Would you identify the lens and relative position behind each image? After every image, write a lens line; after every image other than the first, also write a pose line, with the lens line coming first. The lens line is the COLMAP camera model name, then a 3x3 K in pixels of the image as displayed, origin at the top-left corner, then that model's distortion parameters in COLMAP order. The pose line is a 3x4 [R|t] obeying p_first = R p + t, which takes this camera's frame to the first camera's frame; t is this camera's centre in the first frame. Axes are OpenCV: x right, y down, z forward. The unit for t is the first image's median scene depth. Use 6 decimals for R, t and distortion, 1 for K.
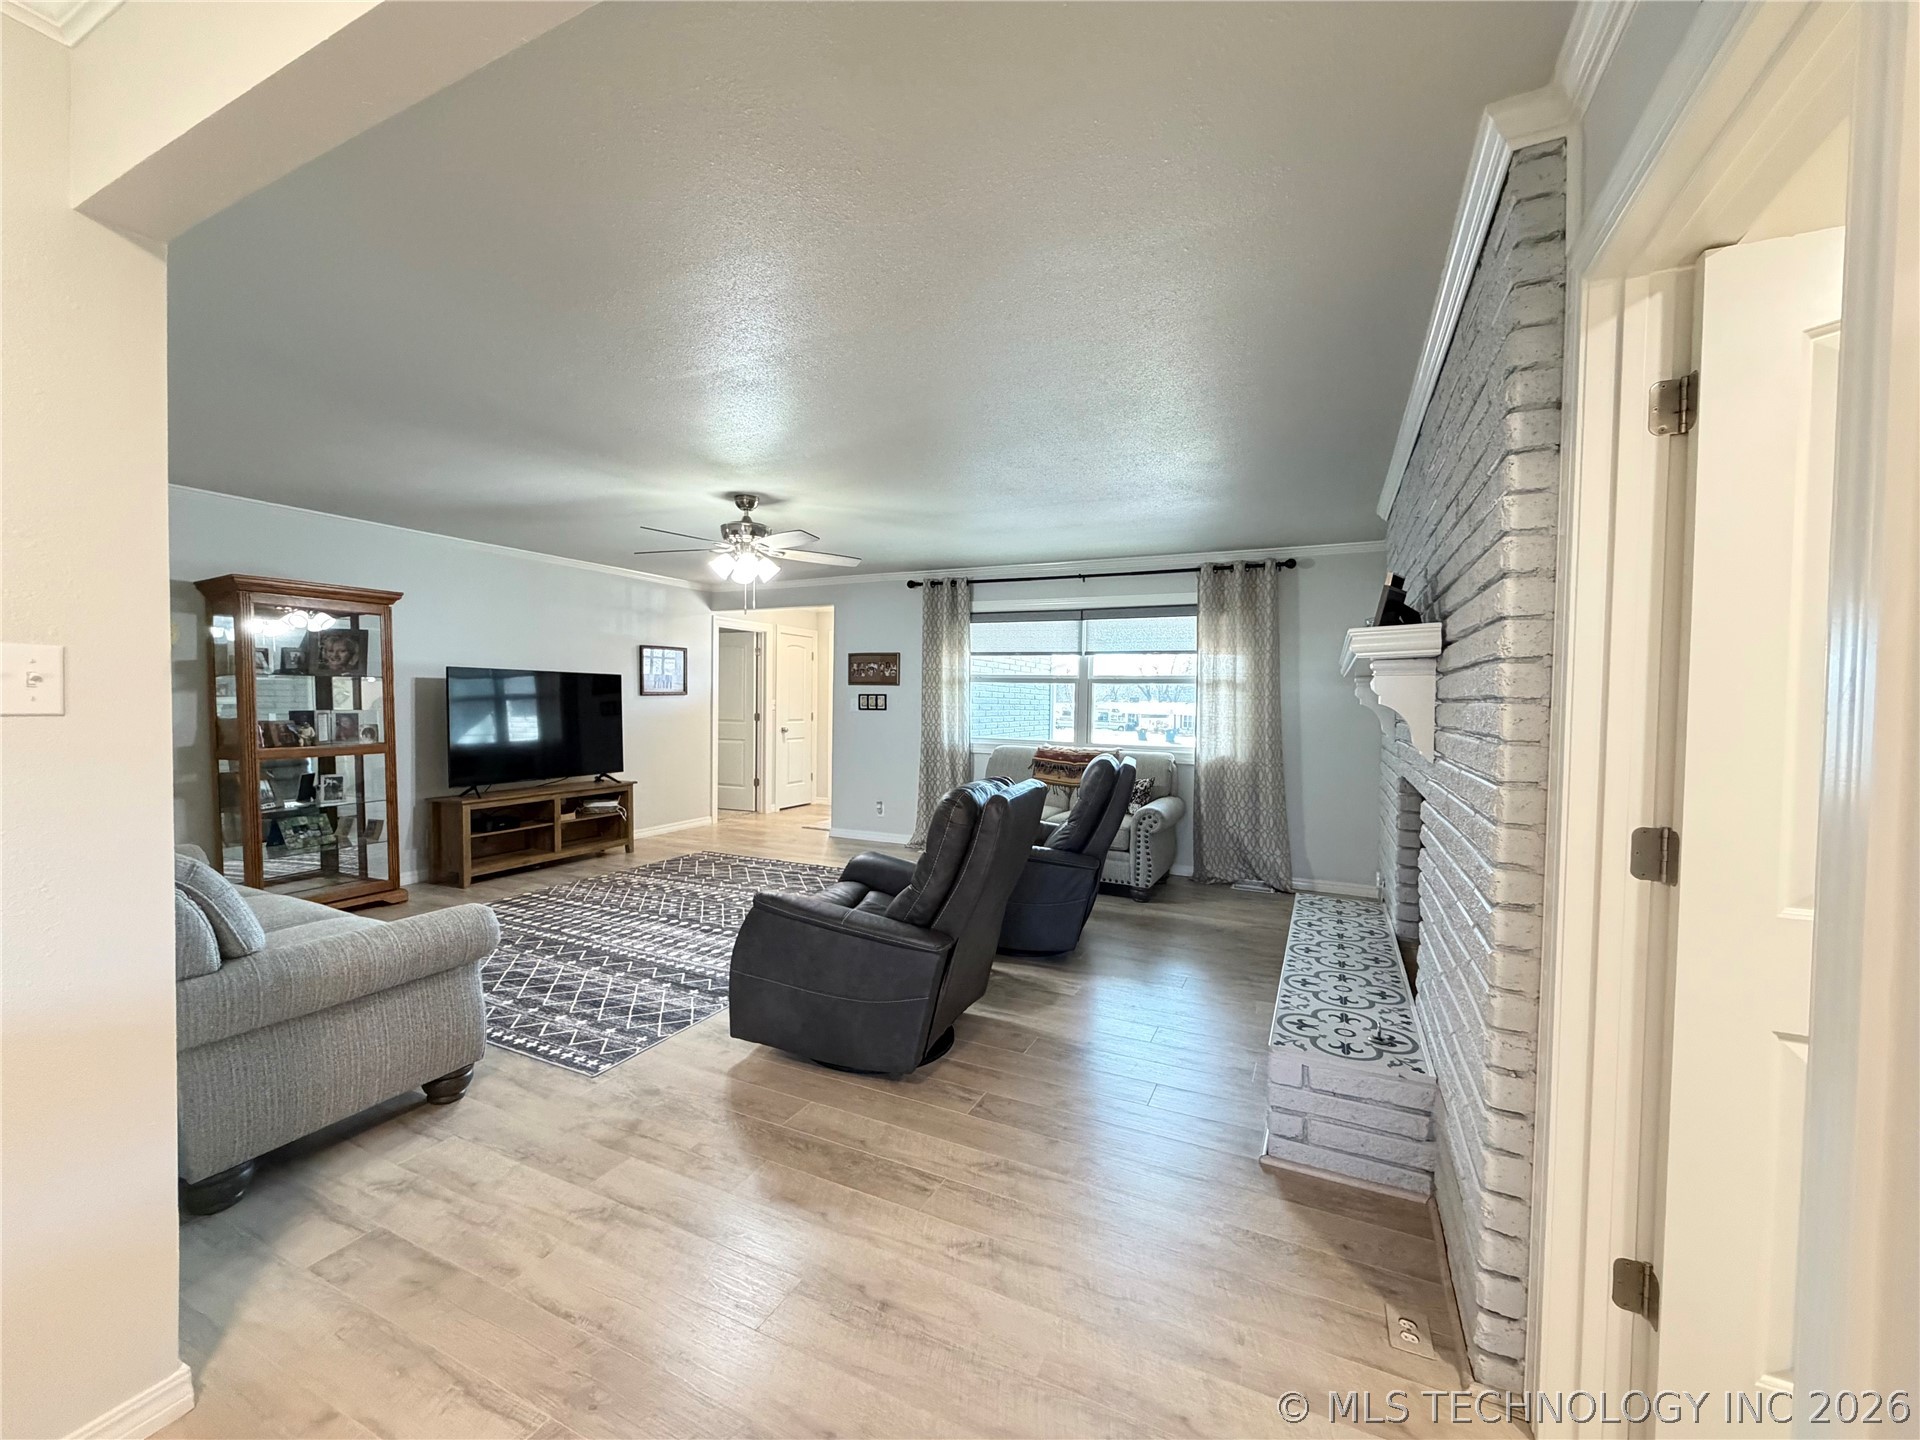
lens RADIAL K [[759.7, 0, 963.9], [0, 759.7, 725.0], [0, 0, 1]] dist [0.001328, 0.000190]
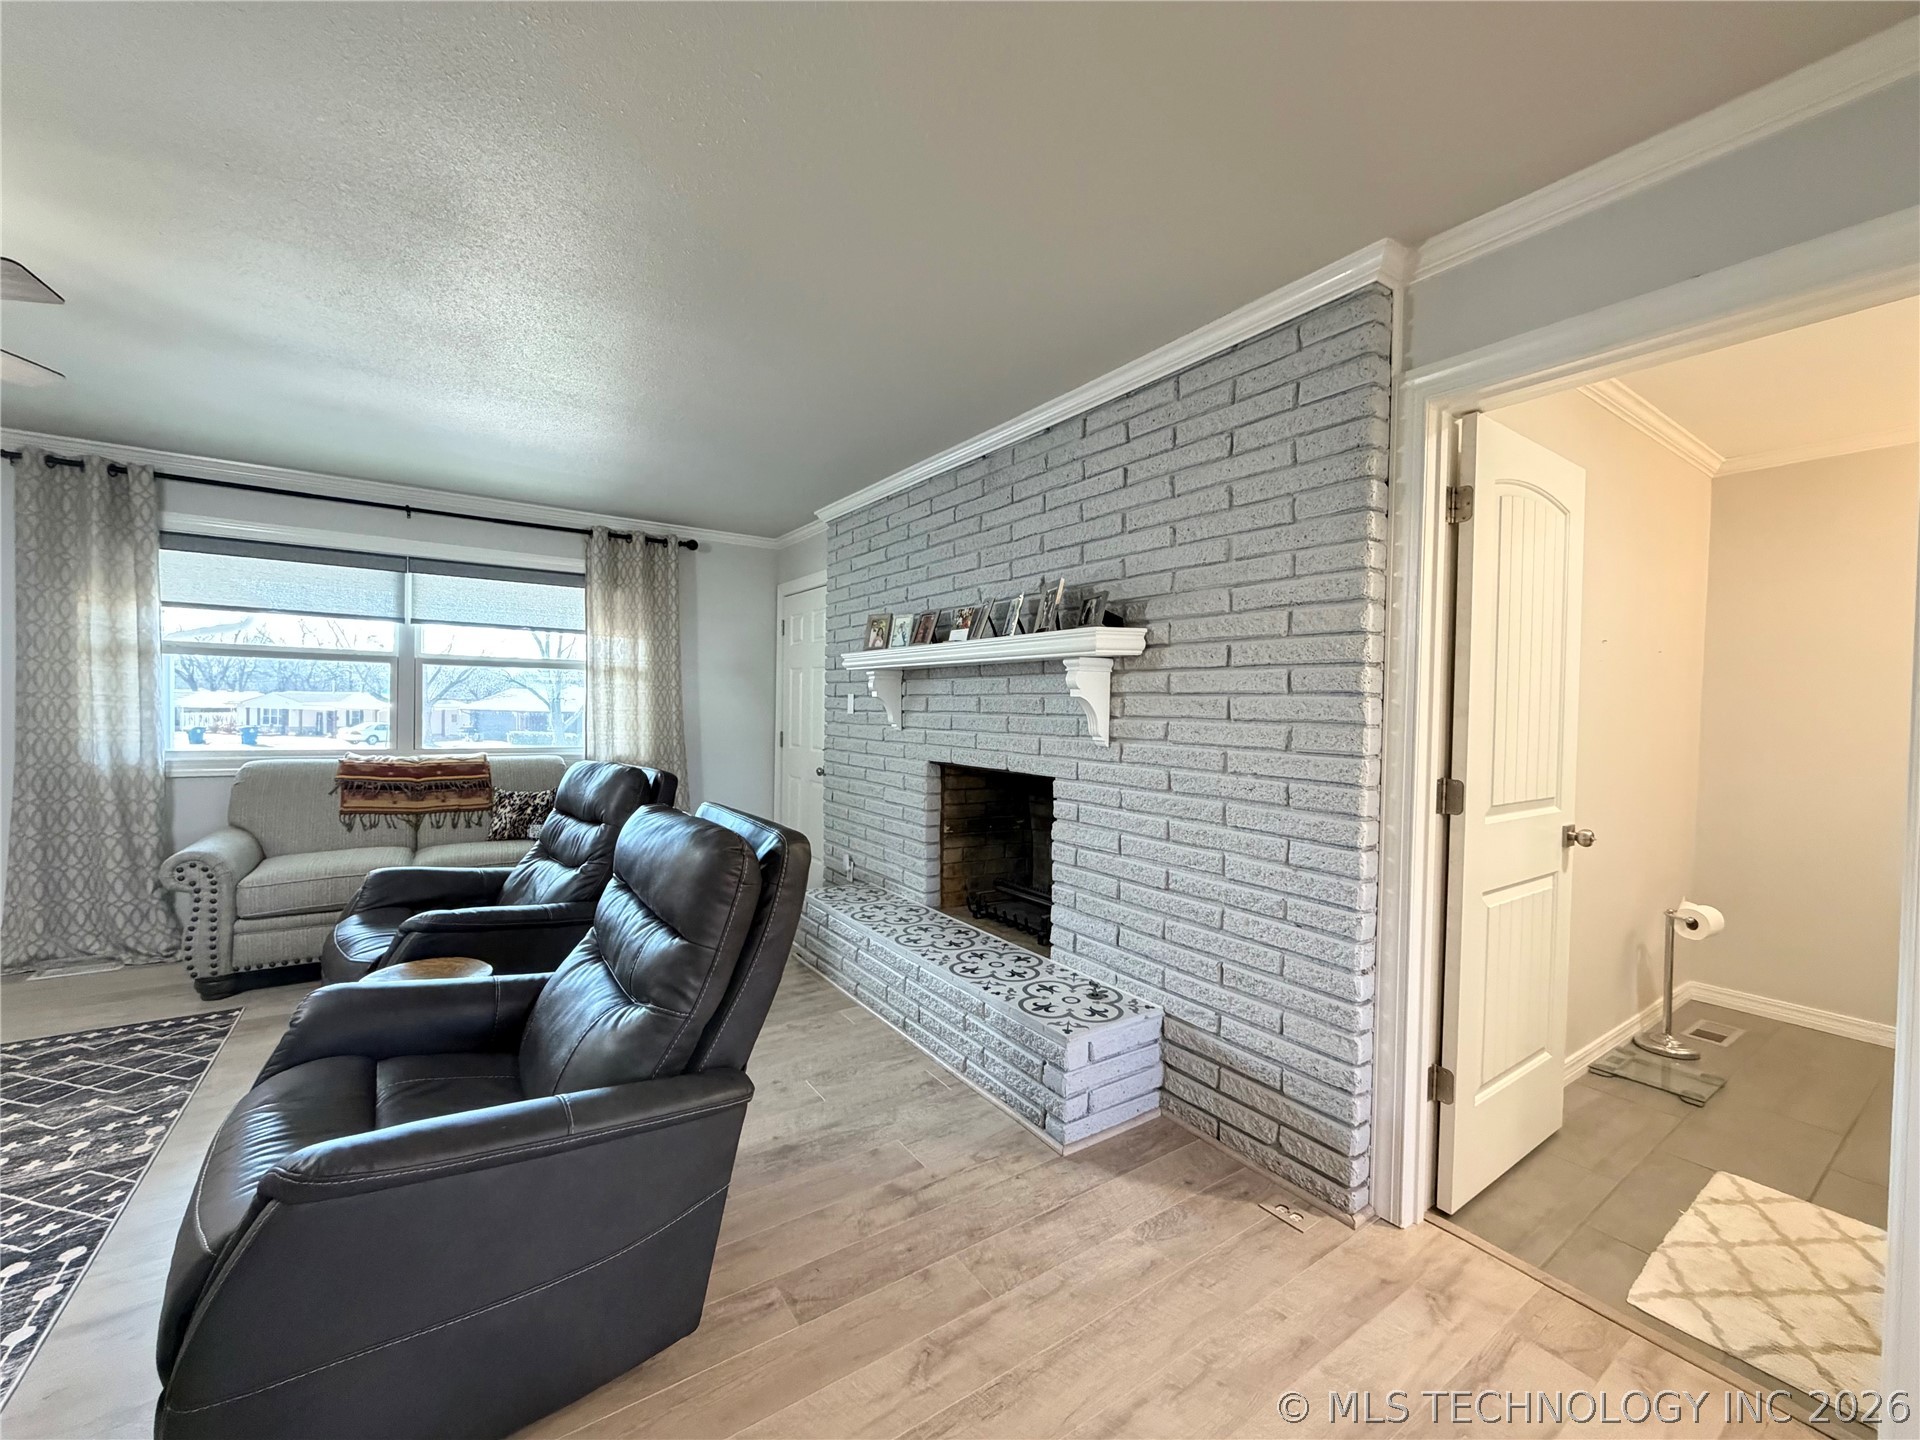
lens RADIAL K [[759.7, 0, 943.6], [0, 759.7, 723.4], [0, 0, 1]] dist [0.001328, 0.000190]
pose [[0.517475, -0.025764, 0.855311, -0.263113], [0.017959, 0.999653, 0.019246, -0.006788], [-0.855510, 0.005401, 0.517758, 0.307946]]
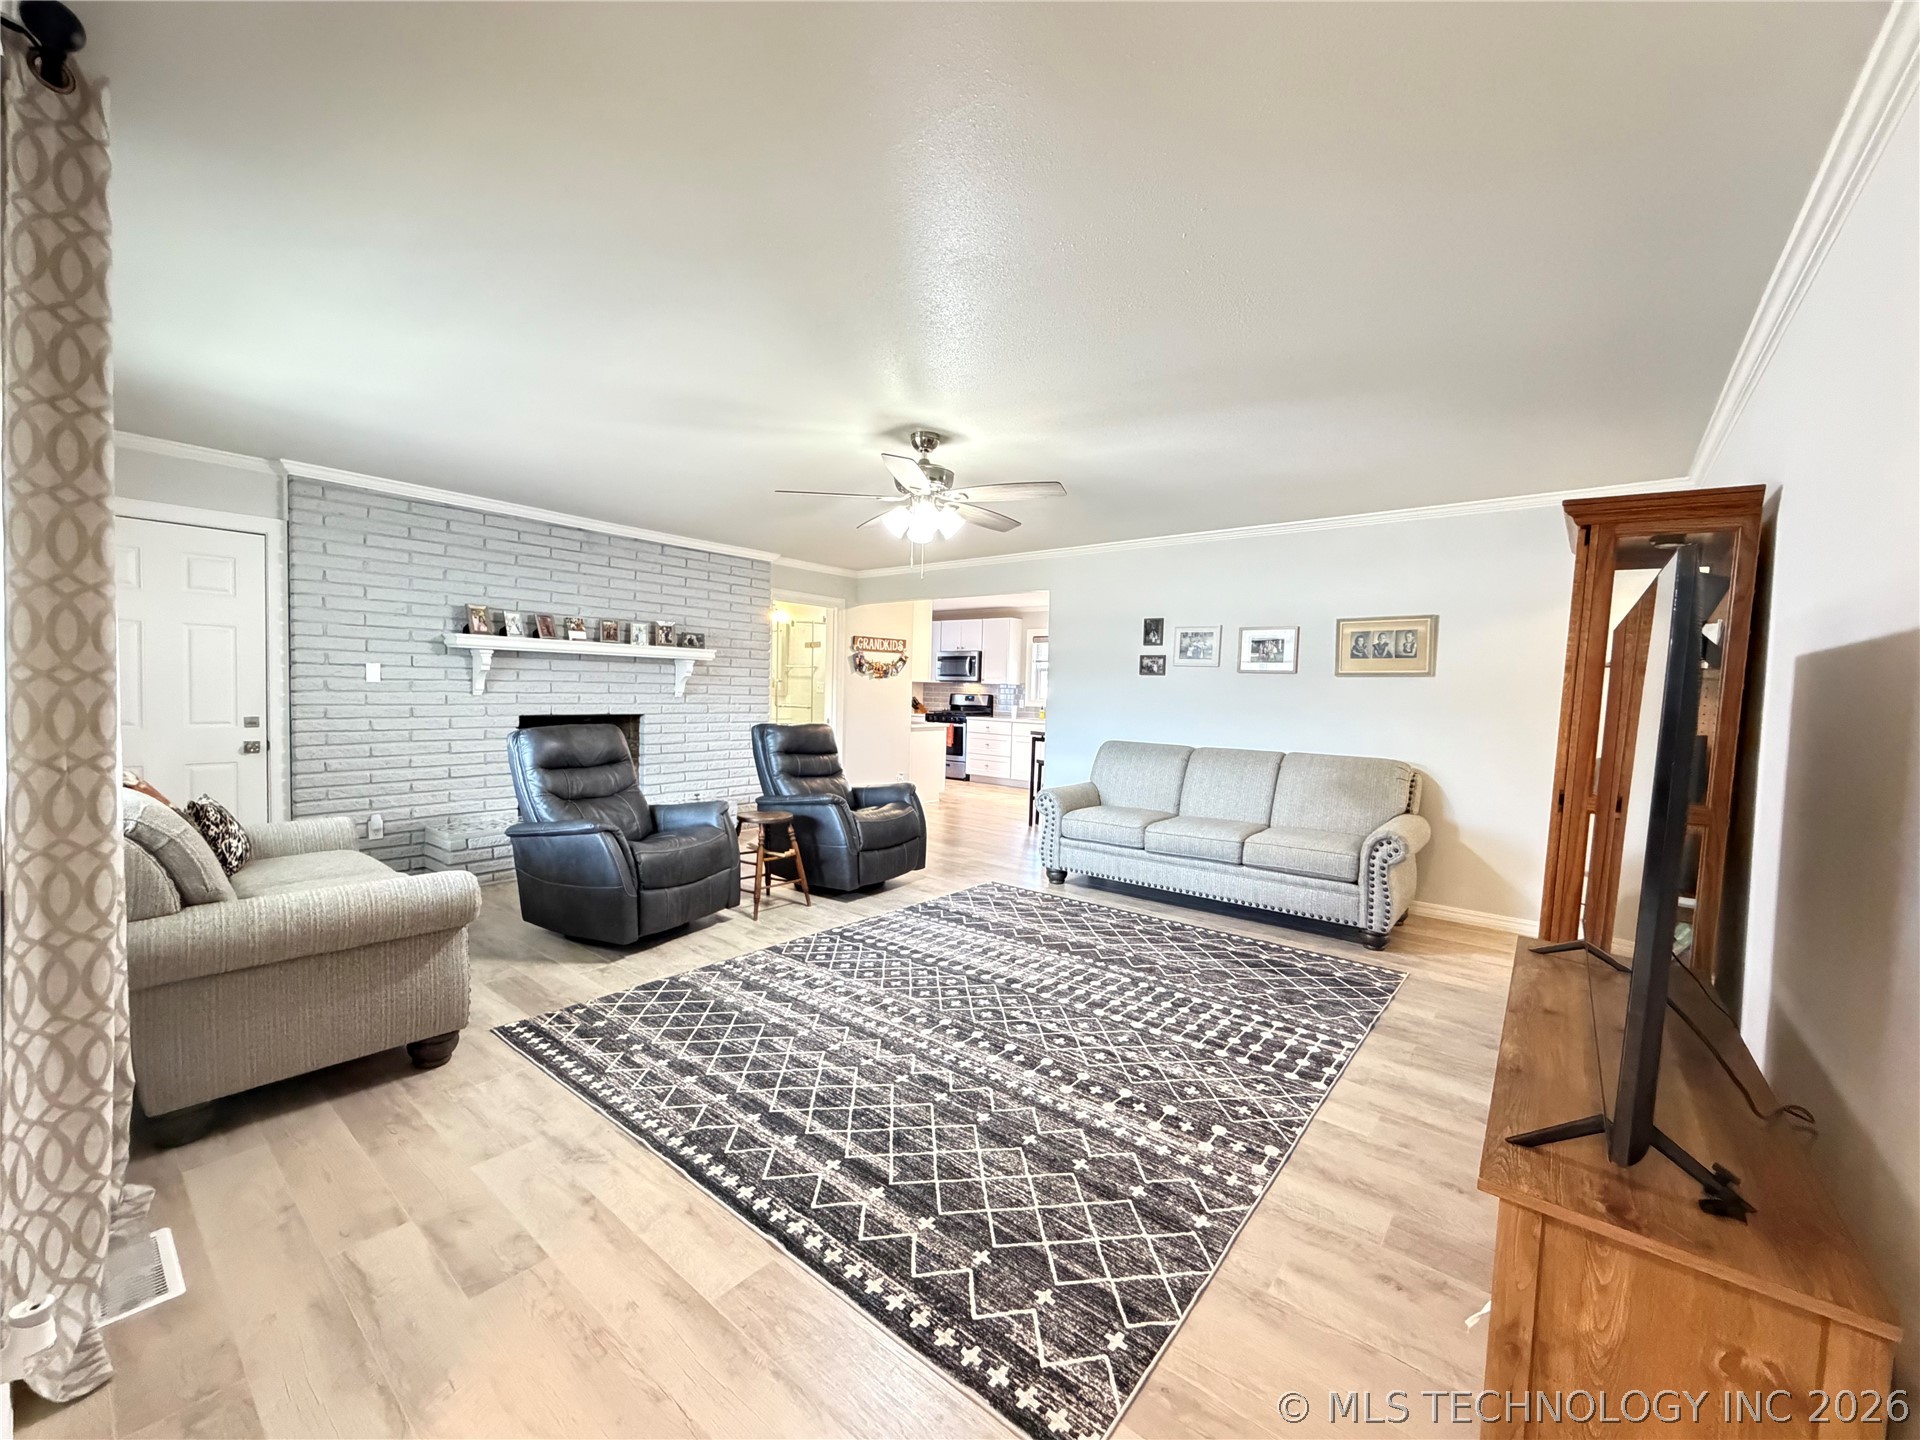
lens RADIAL K [[759.7, 0, 958.5], [0, 759.7, 722.6], [0, 0, 1]] dist [0.001328, 0.000190]
pose [[-0.969250, -0.049573, 0.241031, -0.510904], [-0.031706, 0.996492, 0.077450, -0.052014], [-0.244025, 0.067426, -0.967422, 1.721110]]
